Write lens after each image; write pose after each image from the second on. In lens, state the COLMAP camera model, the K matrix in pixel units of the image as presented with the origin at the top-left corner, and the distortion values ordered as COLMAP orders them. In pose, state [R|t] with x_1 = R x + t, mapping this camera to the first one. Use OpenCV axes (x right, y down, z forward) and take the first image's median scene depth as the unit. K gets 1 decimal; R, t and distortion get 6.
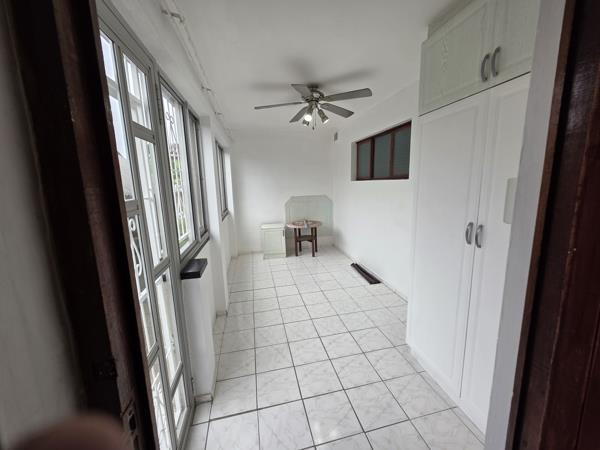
lens RADIAL K [[238.5, 0, 301.5], [0, 238.5, 224.2], [0, 0, 1]] dist [-0.001383, -0.000101]
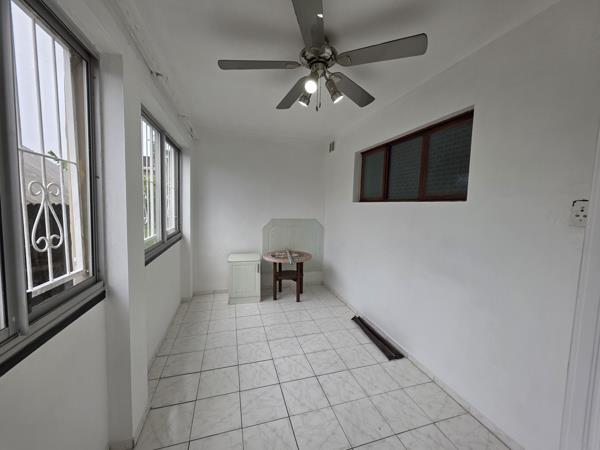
lens RADIAL K [[238.5, 0, 300.6], [0, 238.5, 224.9], [0, 0, 1]] dist [-0.001383, -0.000101]
pose [[0.994959, 0.048705, 0.087665, -0.018480], [-0.040500, 0.994837, -0.093058, -0.032687], [-0.091745, 0.089039, 0.991794, 0.265780]]
